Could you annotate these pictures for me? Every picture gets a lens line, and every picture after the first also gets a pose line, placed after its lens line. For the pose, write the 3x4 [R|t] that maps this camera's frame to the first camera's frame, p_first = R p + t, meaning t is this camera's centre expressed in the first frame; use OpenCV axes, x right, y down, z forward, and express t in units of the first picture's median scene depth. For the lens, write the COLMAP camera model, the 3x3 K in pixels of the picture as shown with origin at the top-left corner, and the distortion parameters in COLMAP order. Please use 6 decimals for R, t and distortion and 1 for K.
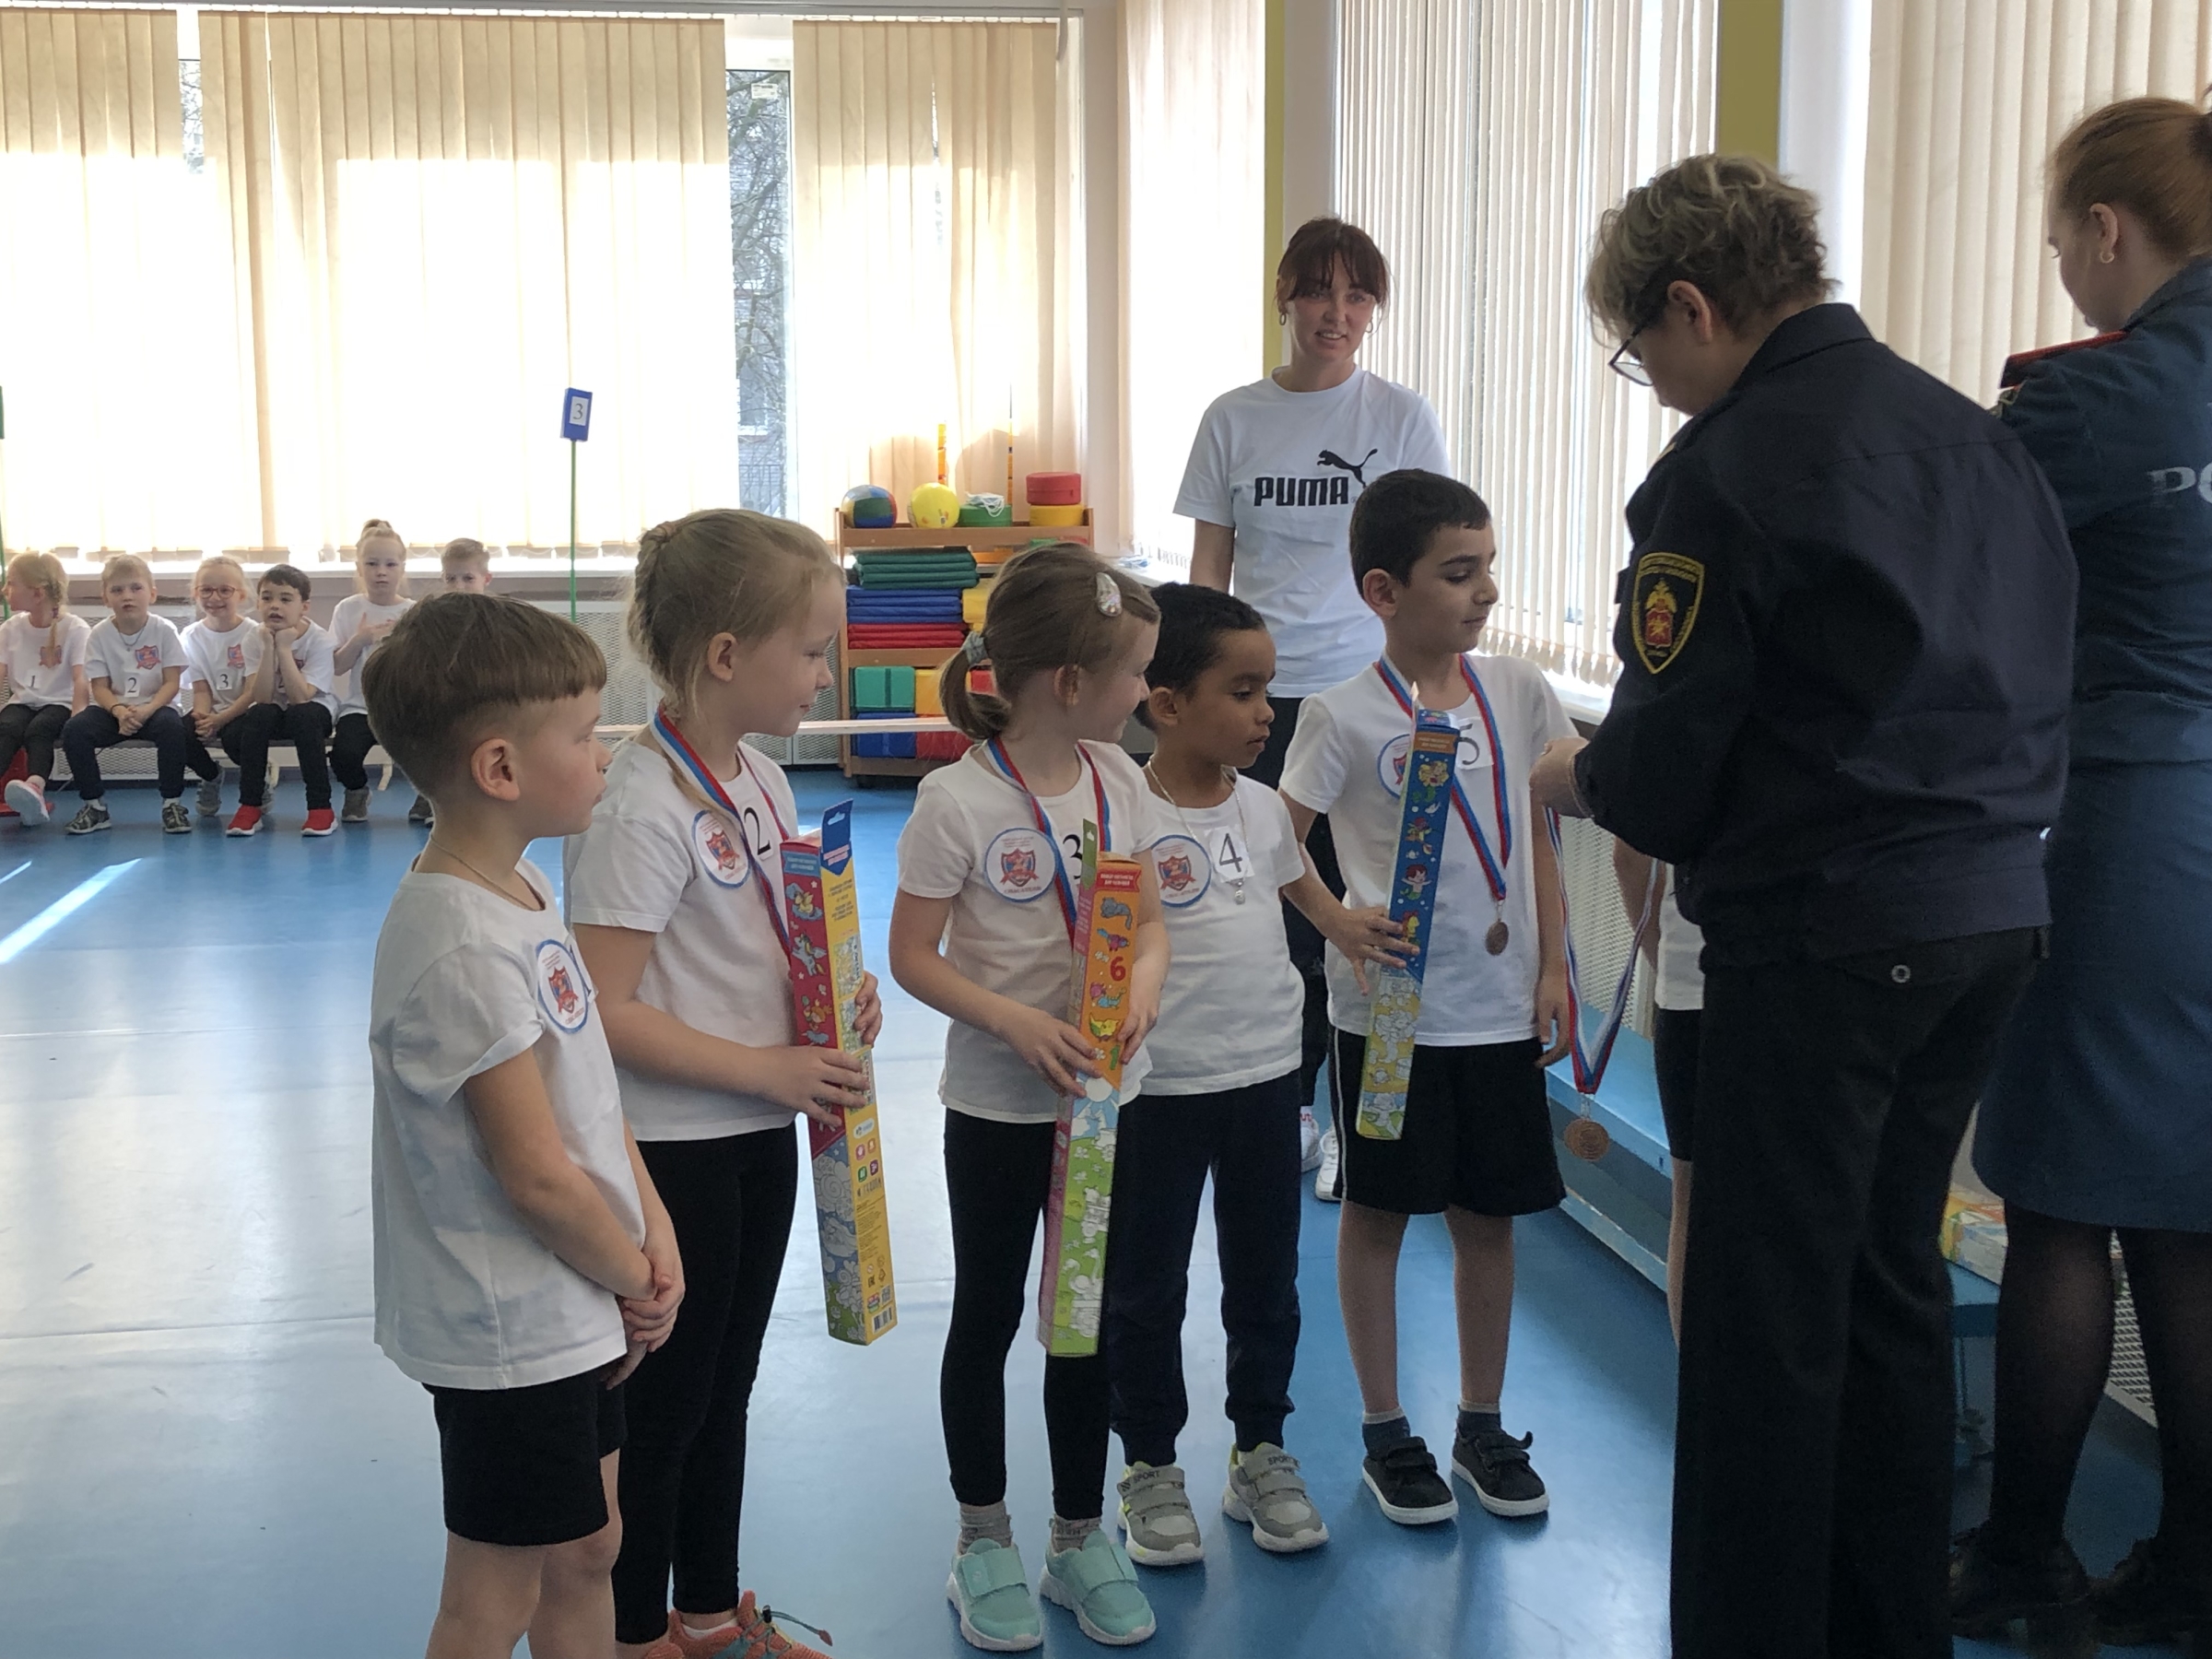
lens RADIAL K [[2779.4, 0, 1106.0], [0, 2779.4, 829.5], [0, 0, 1]] dist [-0.017650, -0.064110]
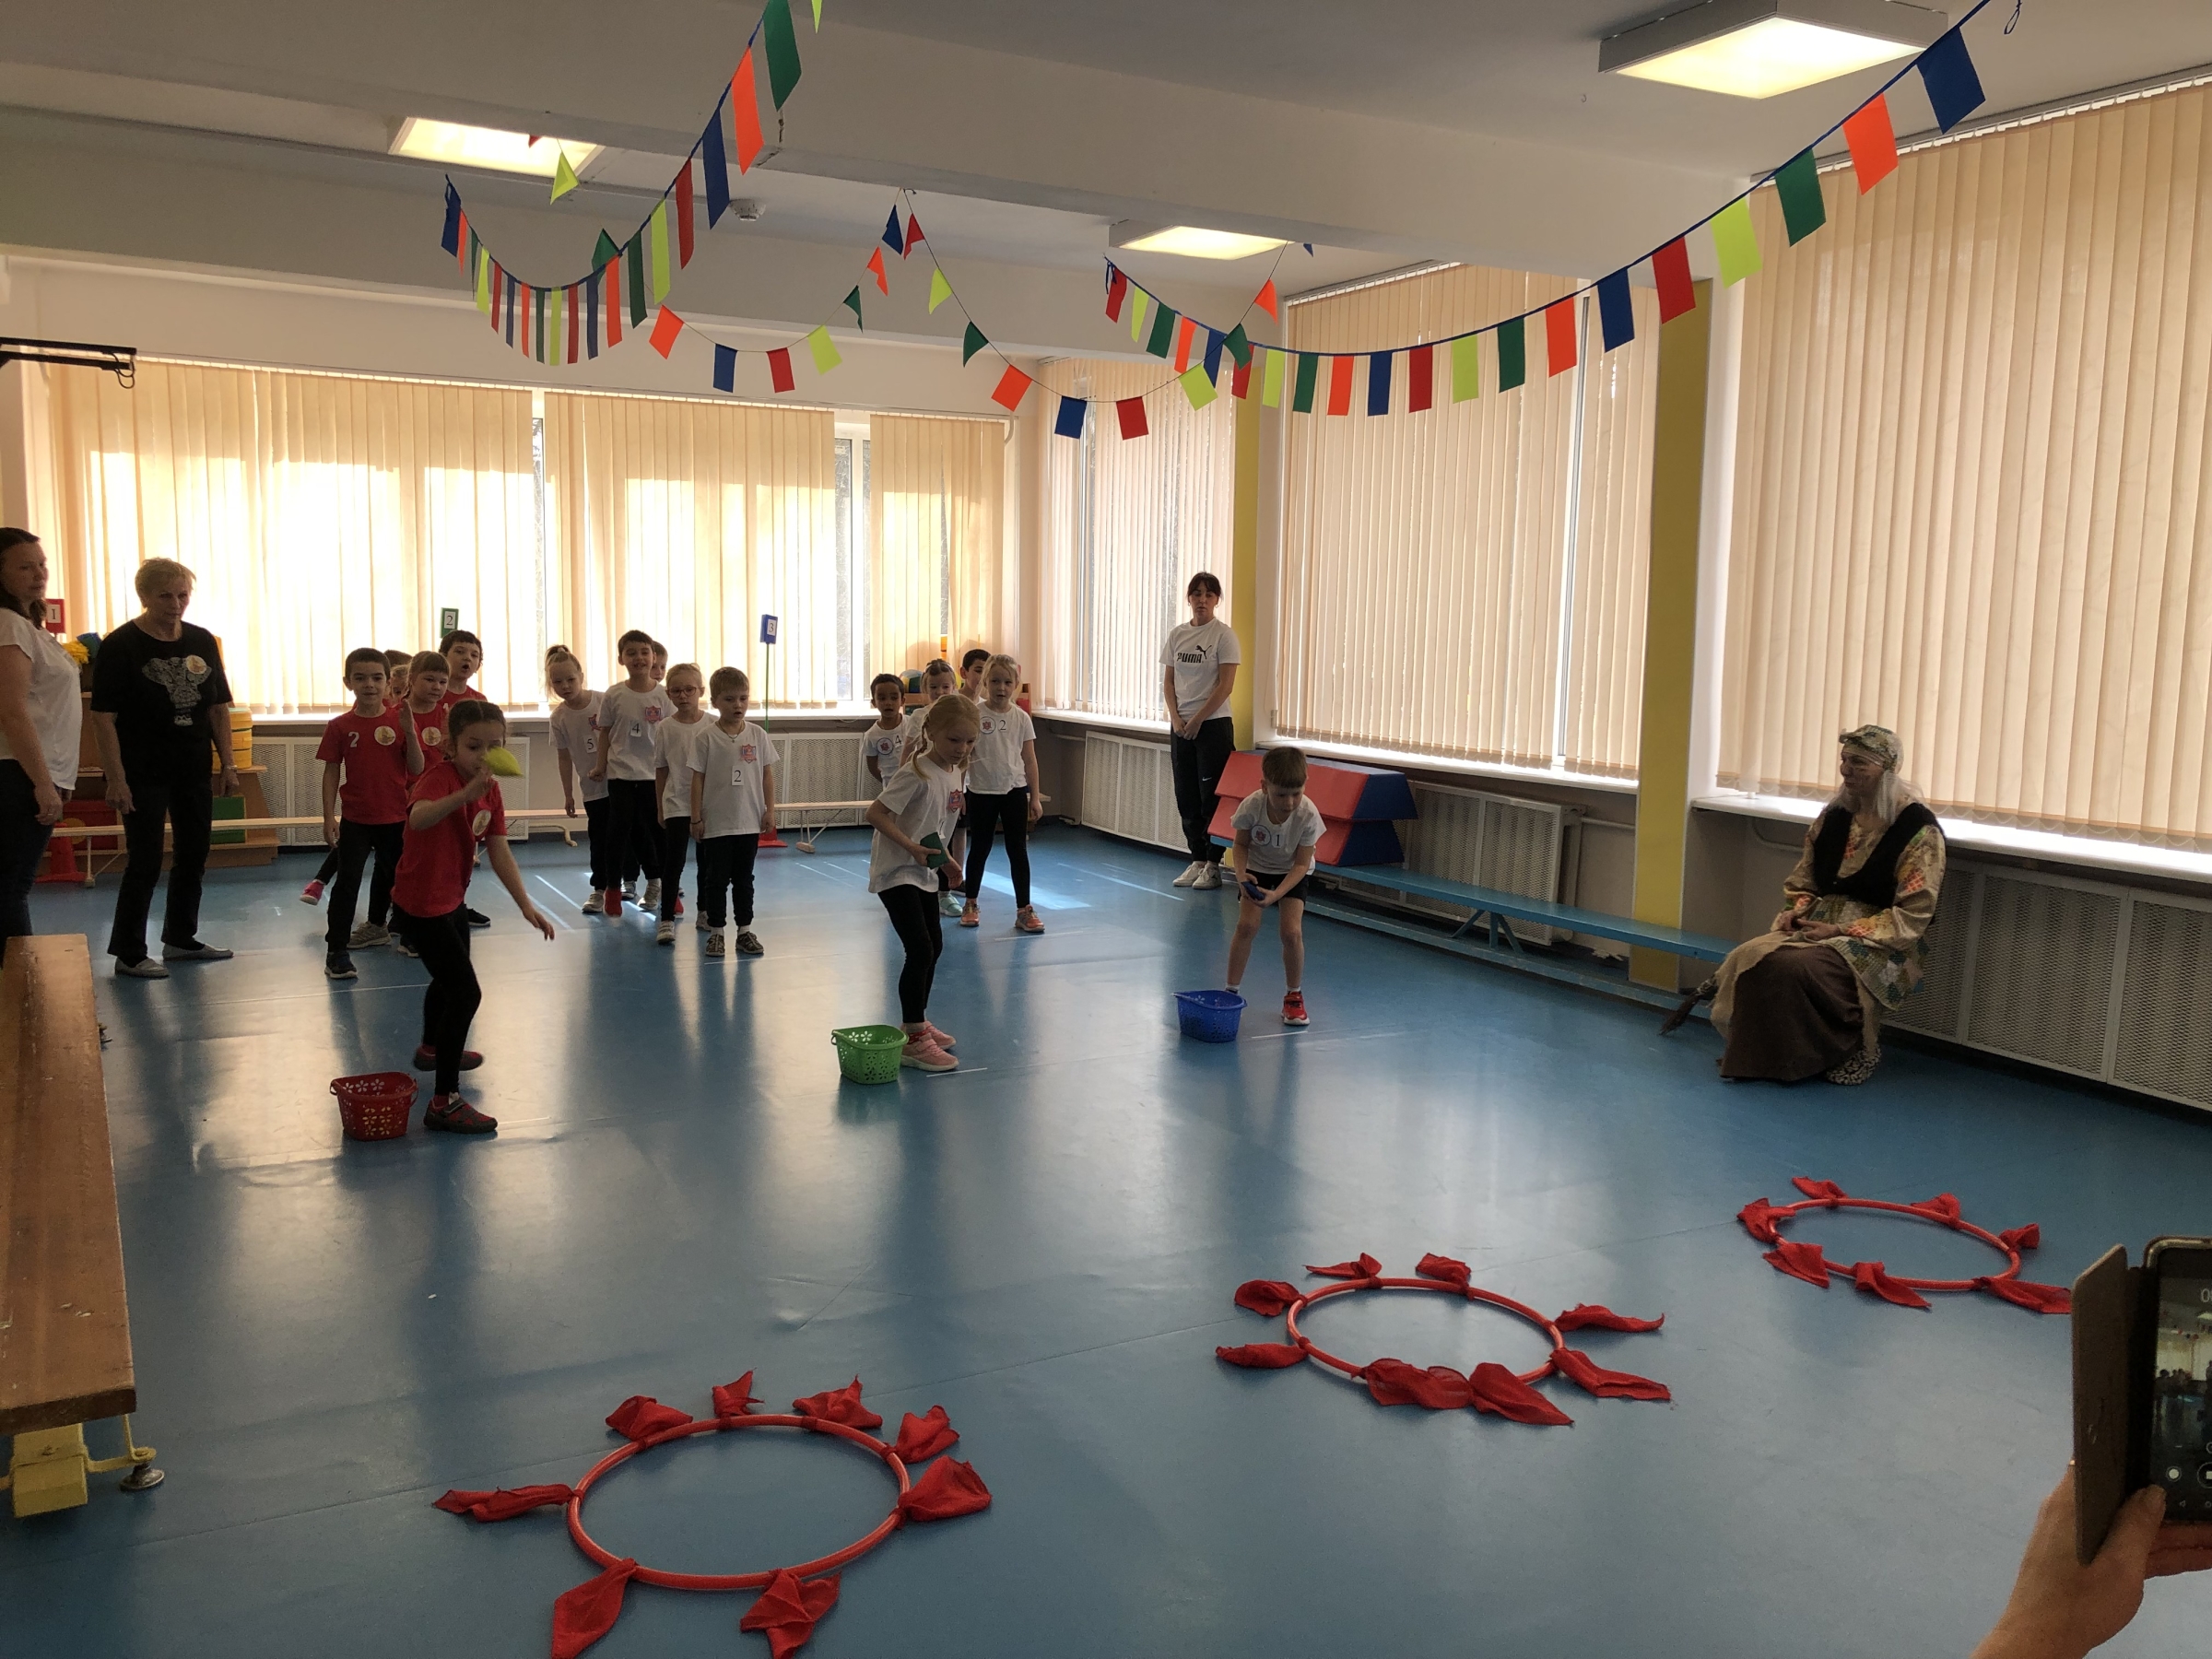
lens RADIAL K [[1807.8, 0, 1109.3], [0, 1807.8, 873.0], [0, 0, 1]] dist [0.002225, -0.145229]
pose [[0.945724, -0.029297, 0.323646, -0.361699], [0.031952, 0.999485, -0.002892, 0.018476], [-0.323395, 0.013076, 0.946174, -0.172493]]
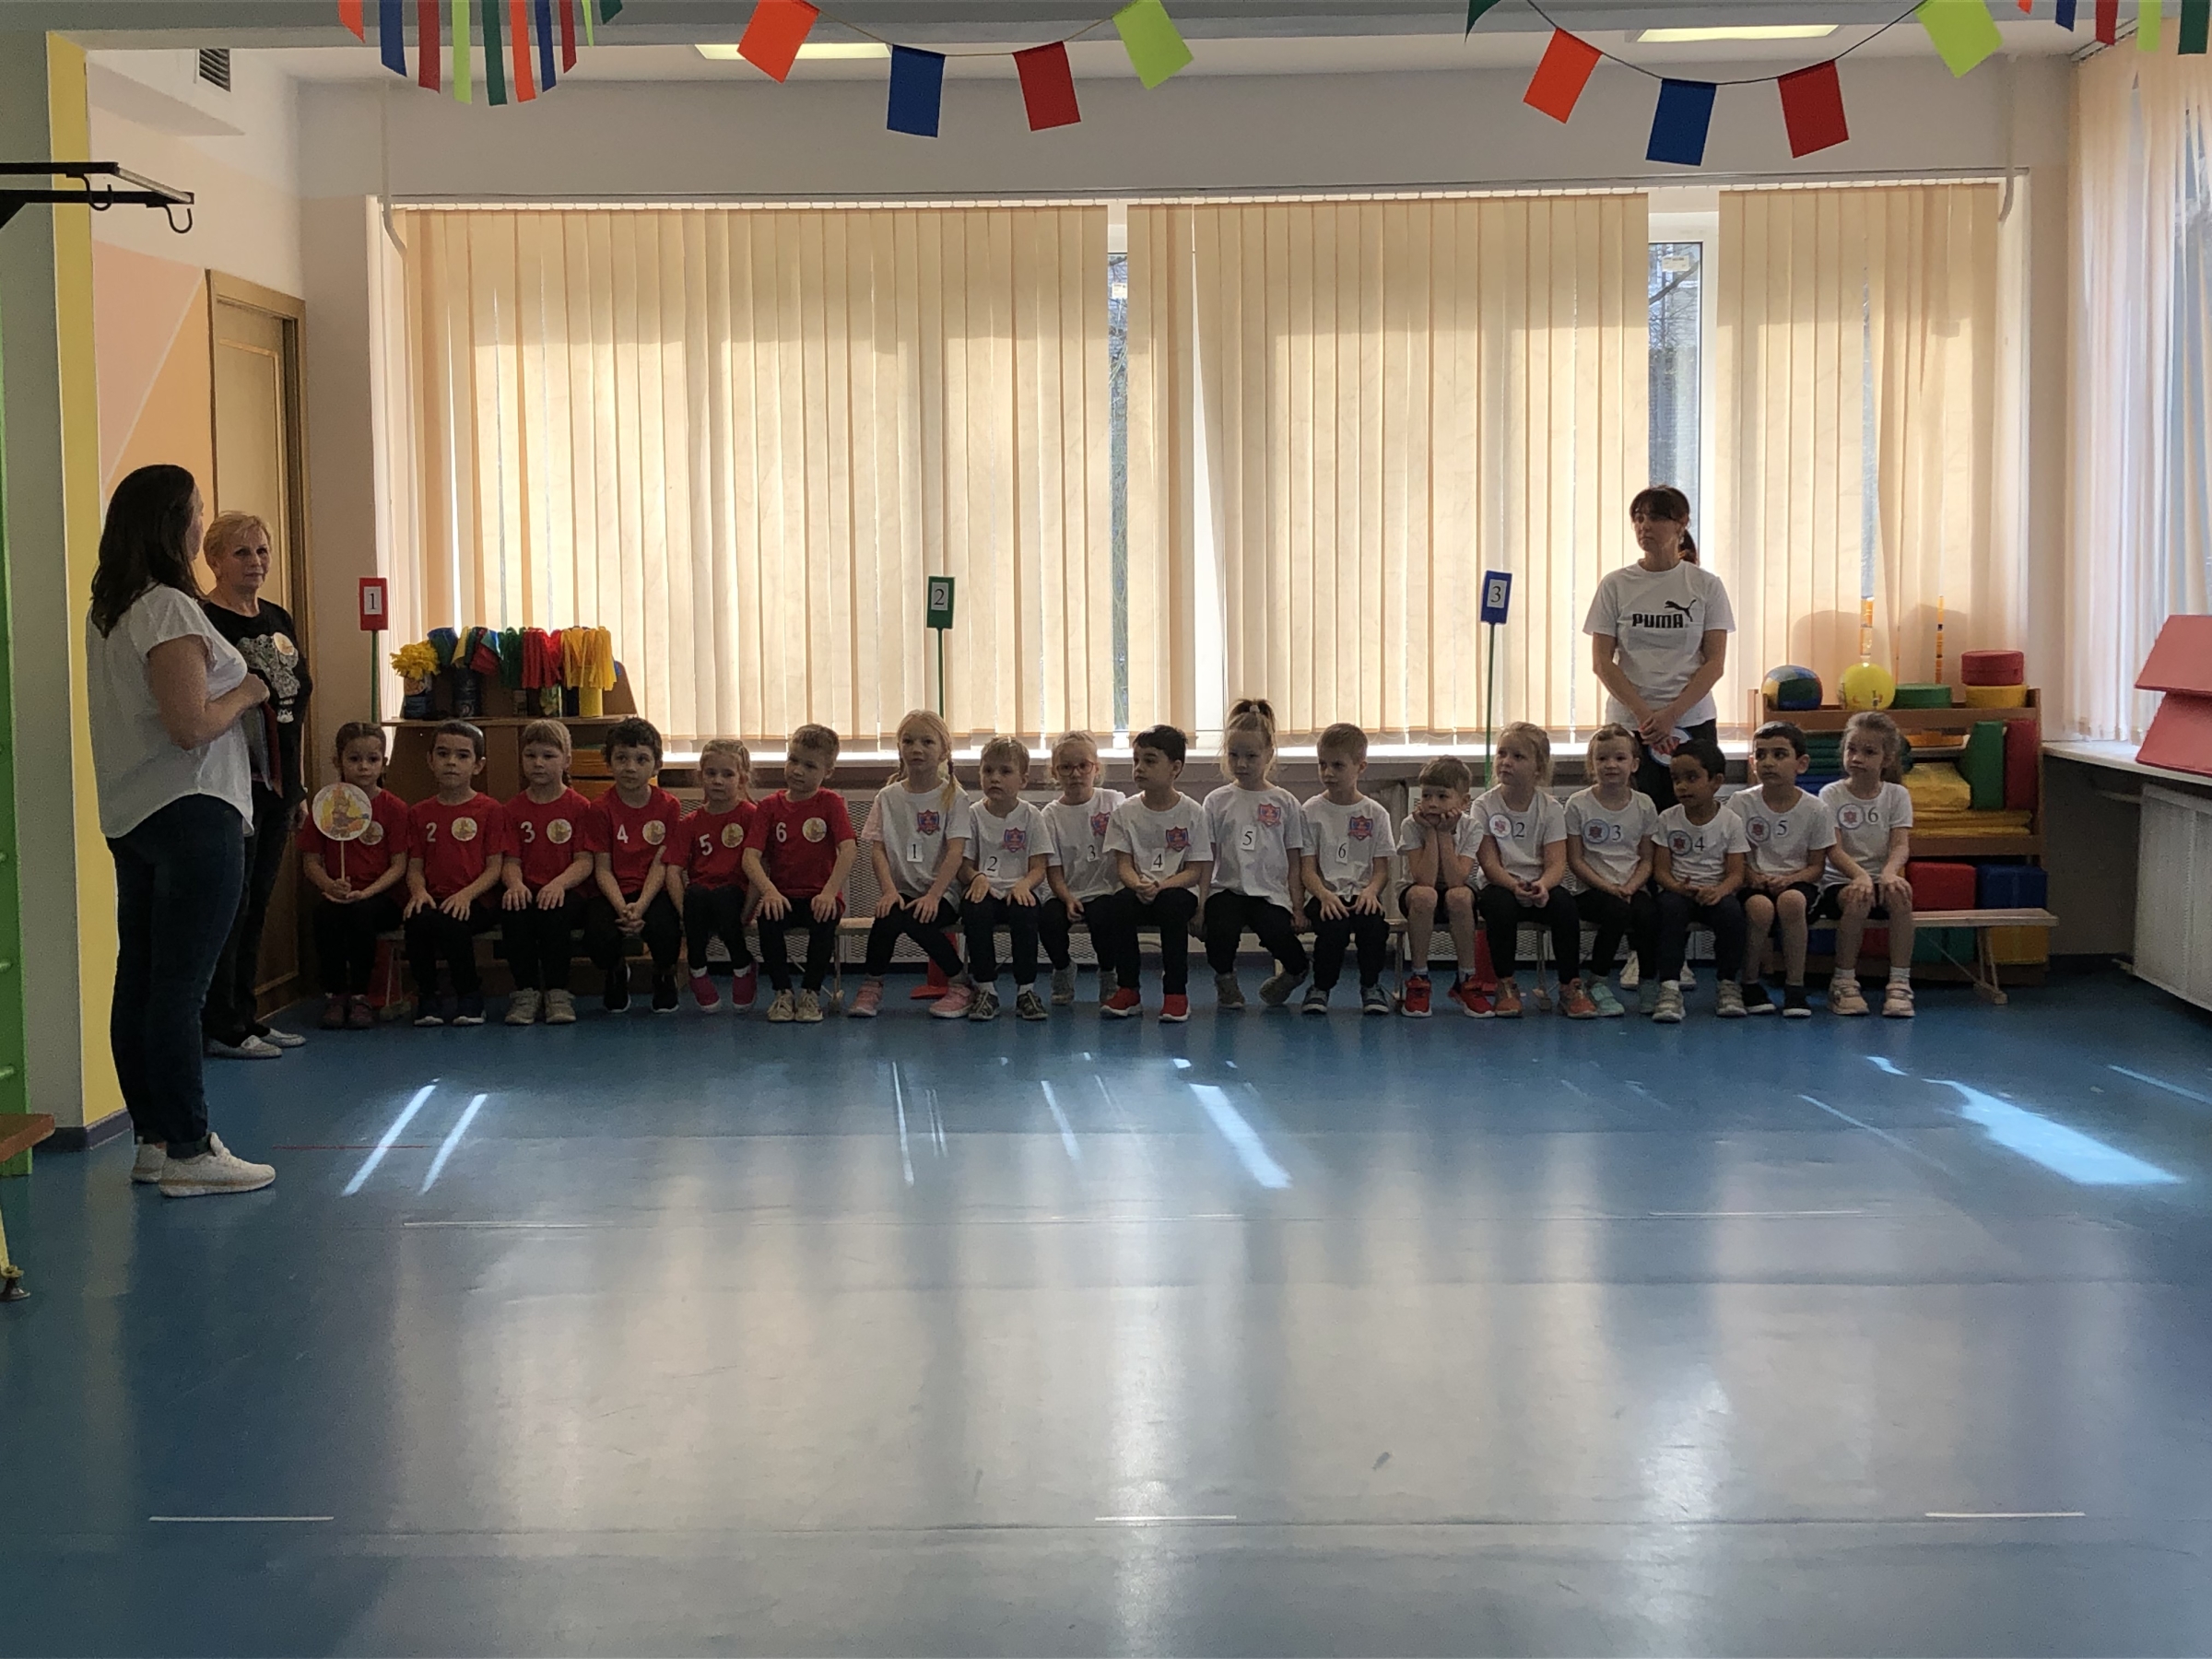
lens RADIAL K [[2882.7, 0, 1106.0], [0, 2882.7, 829.5], [0, 0, 1]] dist [0.004294, -0.096851]
pose [[0.978388, 0.001128, -0.206774, -0.113608], [-0.015284, 0.997644, -0.066876, 0.002629], [0.206212, 0.068591, 0.976100, -0.015994]]
